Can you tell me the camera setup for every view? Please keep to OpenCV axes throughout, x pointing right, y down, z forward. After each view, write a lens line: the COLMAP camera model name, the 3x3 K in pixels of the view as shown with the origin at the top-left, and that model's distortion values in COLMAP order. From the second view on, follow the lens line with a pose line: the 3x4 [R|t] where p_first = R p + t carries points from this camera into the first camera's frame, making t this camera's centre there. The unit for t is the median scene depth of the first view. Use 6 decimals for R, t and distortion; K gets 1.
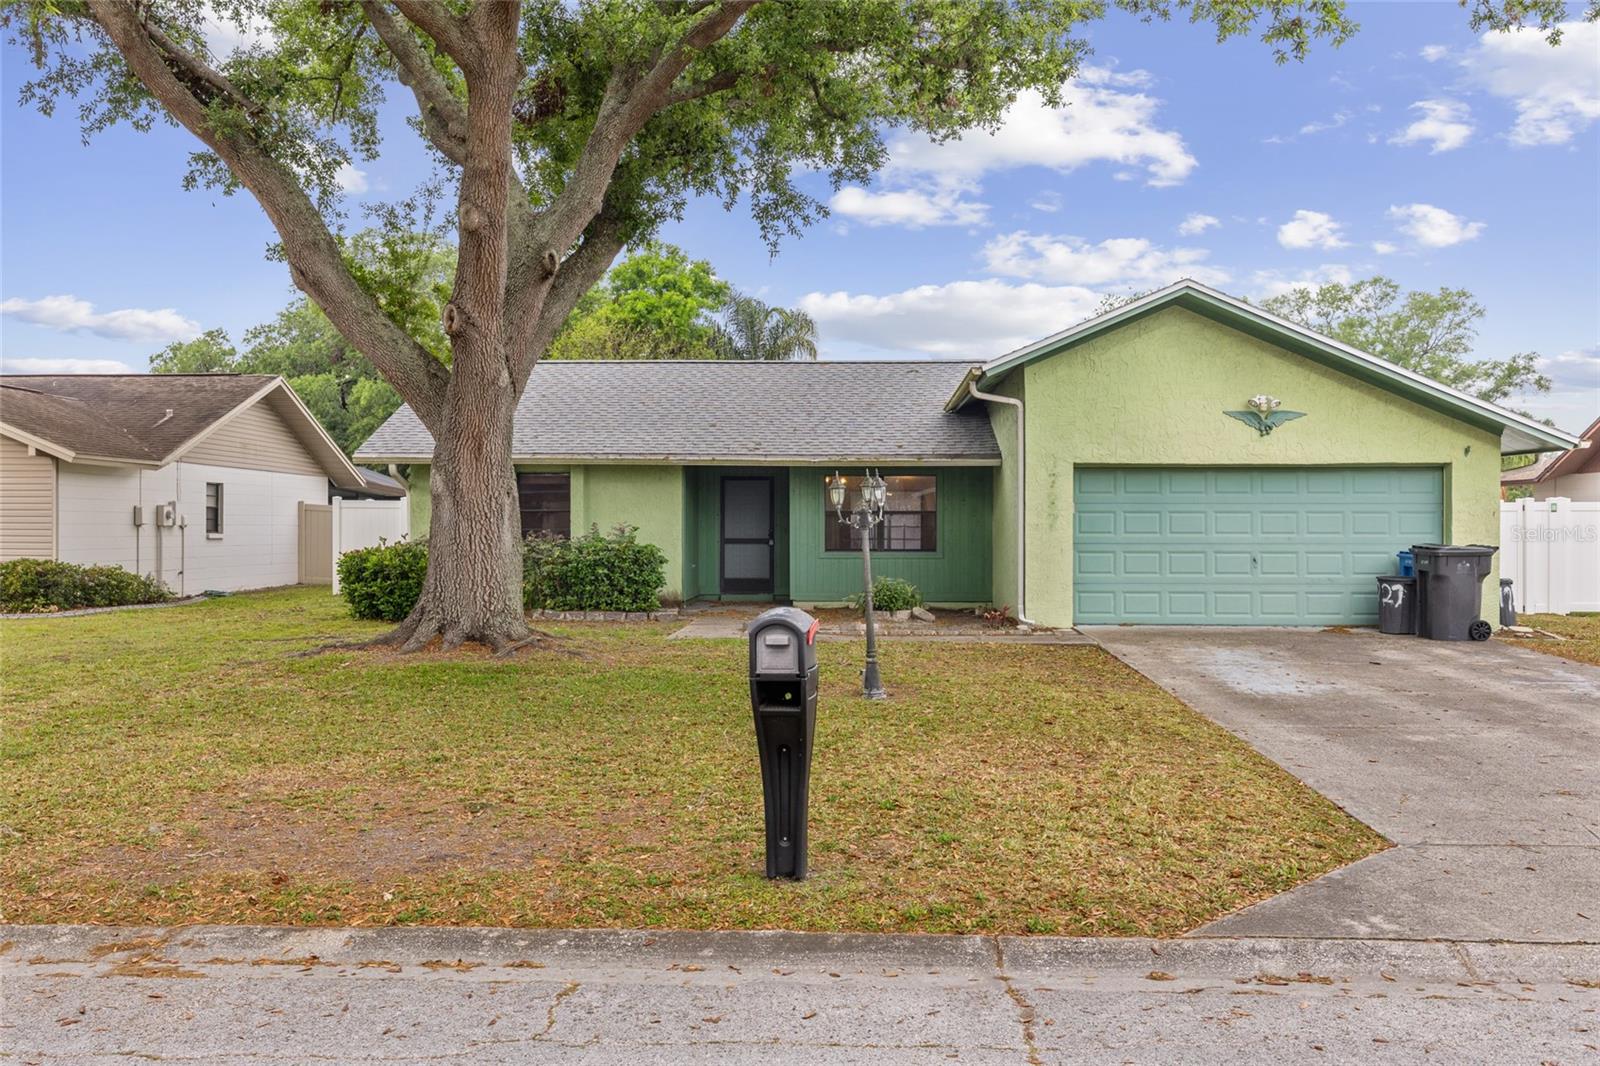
lens RADIAL K [[1341.3, 0, 796.2], [0, 1341.3, 539.8], [0, 0, 1]] dist [0.023779, -0.012077]
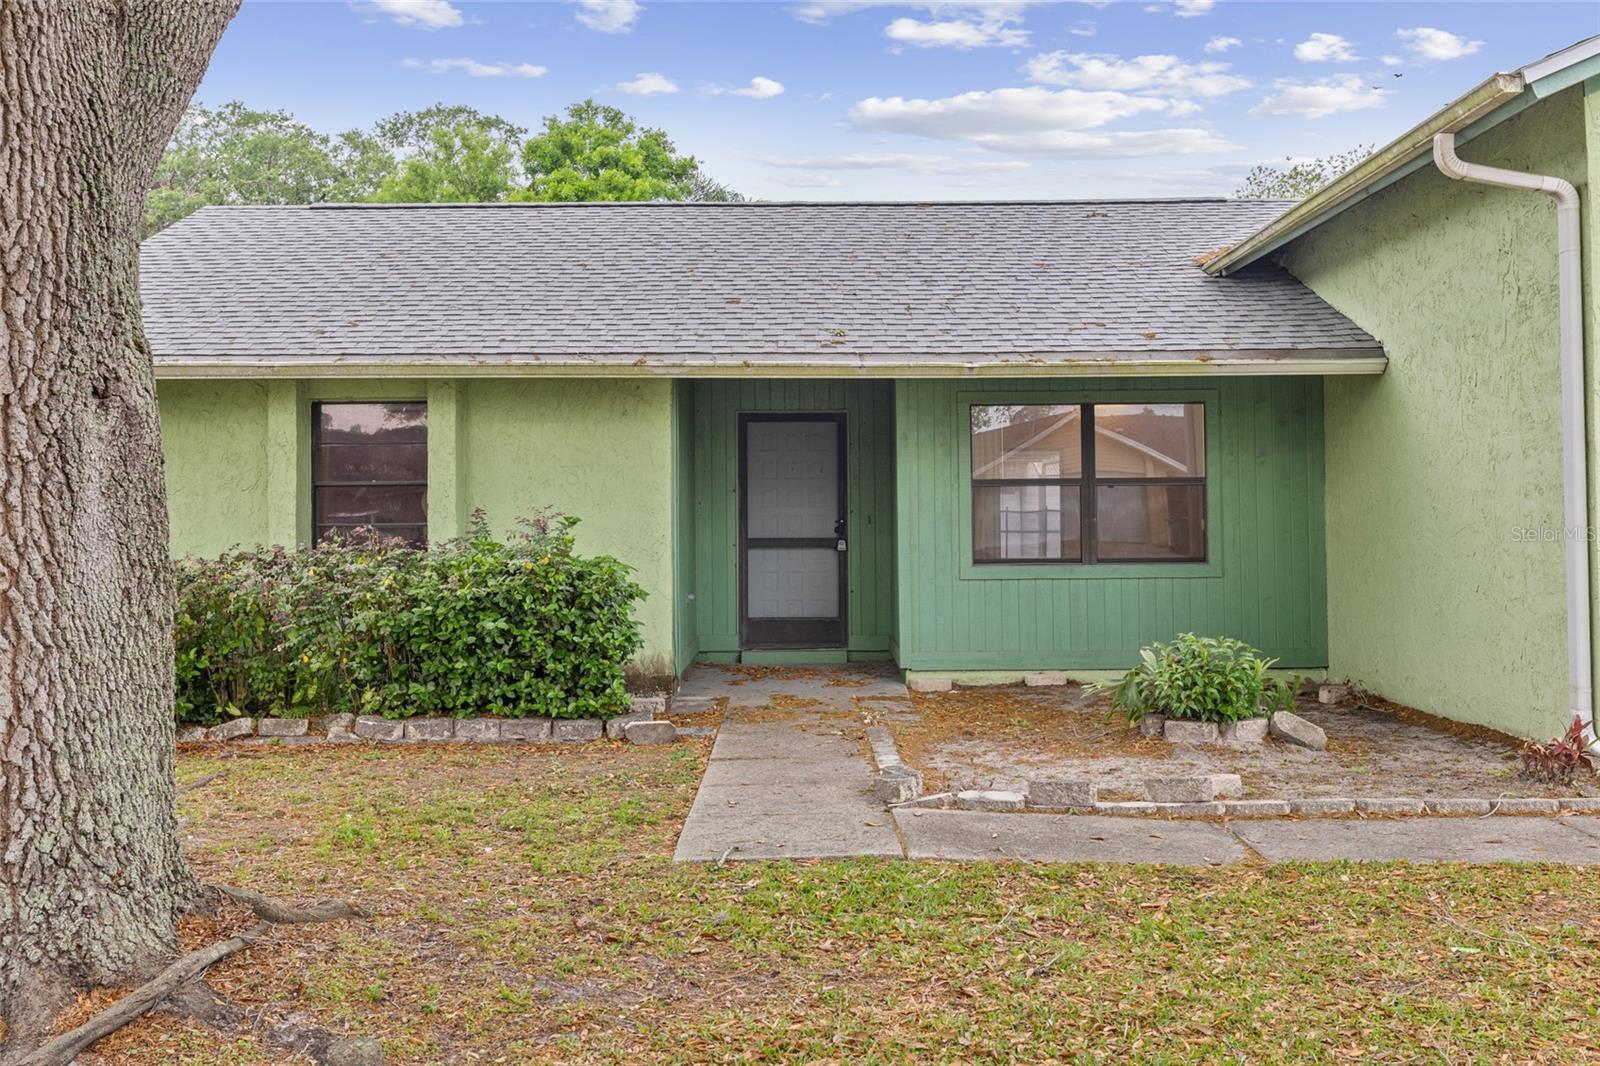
lens RADIAL K [[1557.4, 0, 792.1], [0, 1557.4, 459.7], [0, 0, 1]] dist [0.012917, 0.000000]
pose [[0.999479, -0.008999, 0.031009, -0.063440], [0.010361, 0.998976, -0.044039, -0.005139], [-0.030581, 0.044337, 0.998548, 0.488096]]
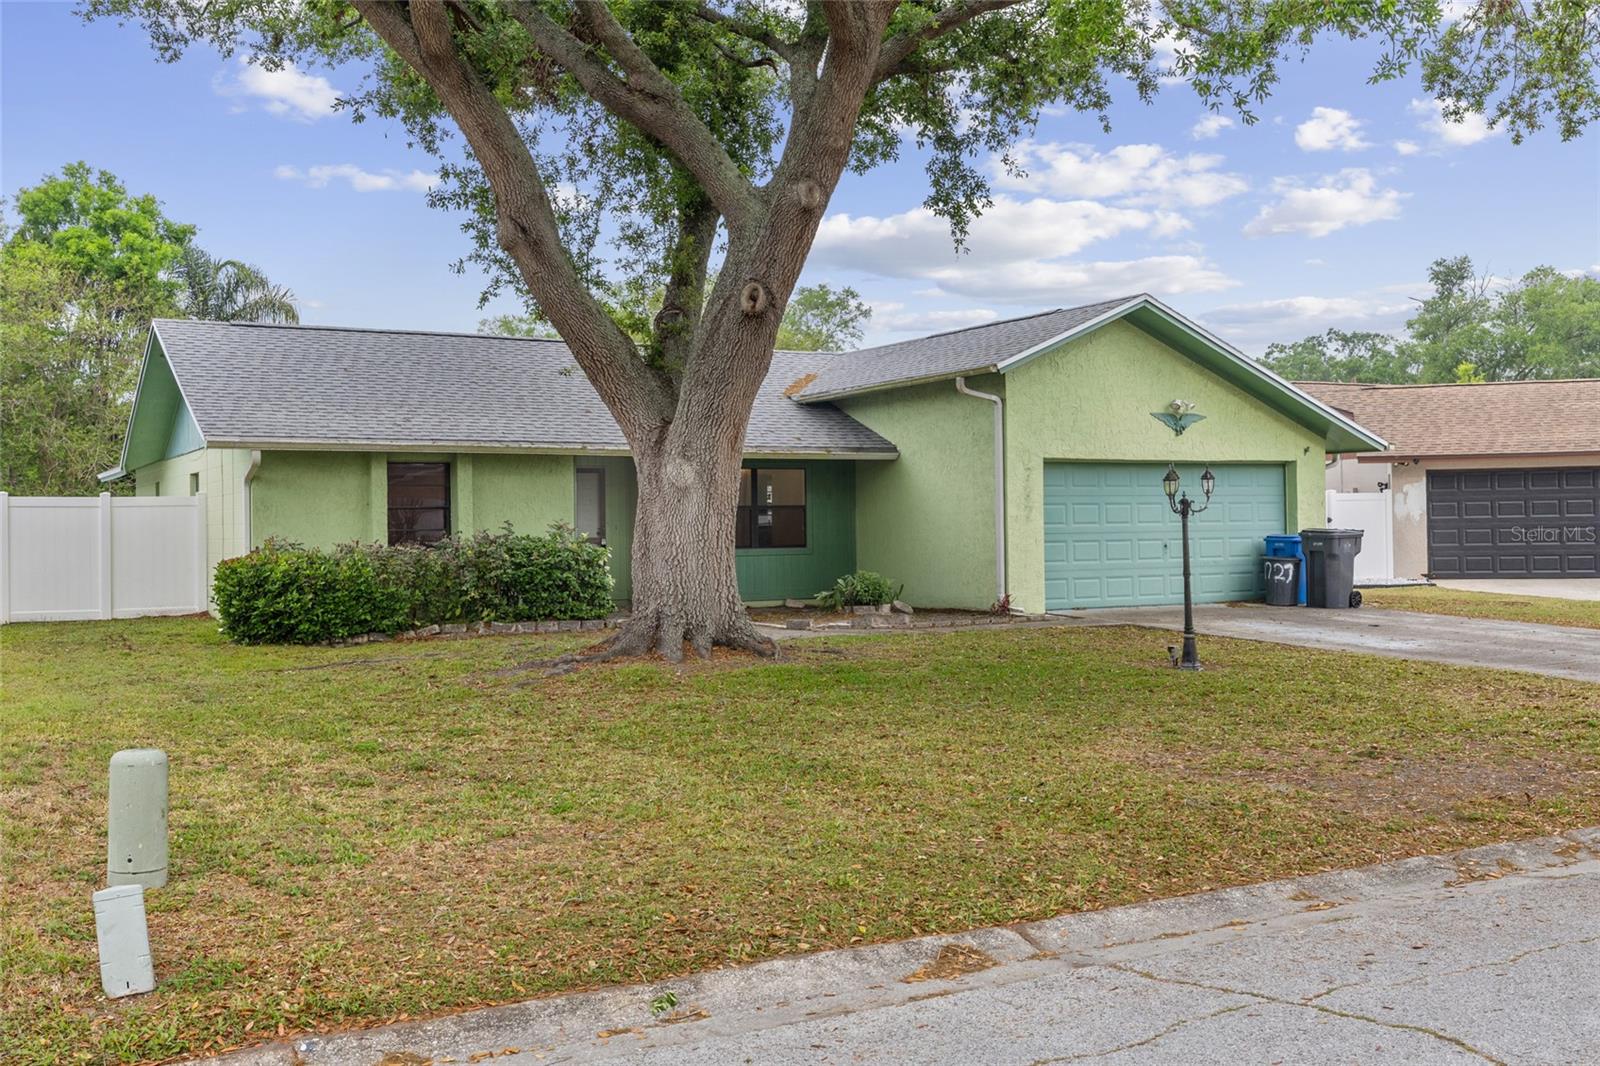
lens RADIAL K [[1557.4, 0, 804.3], [0, 1557.4, 526.7], [0, 0, 1]] dist [0.012917, 0.000000]
pose [[0.857779, -0.013206, 0.513850, -0.511200], [0.018837, 0.999806, -0.005749, 0.000544], [-0.513674, 0.014611, 0.857861, 0.036646]]
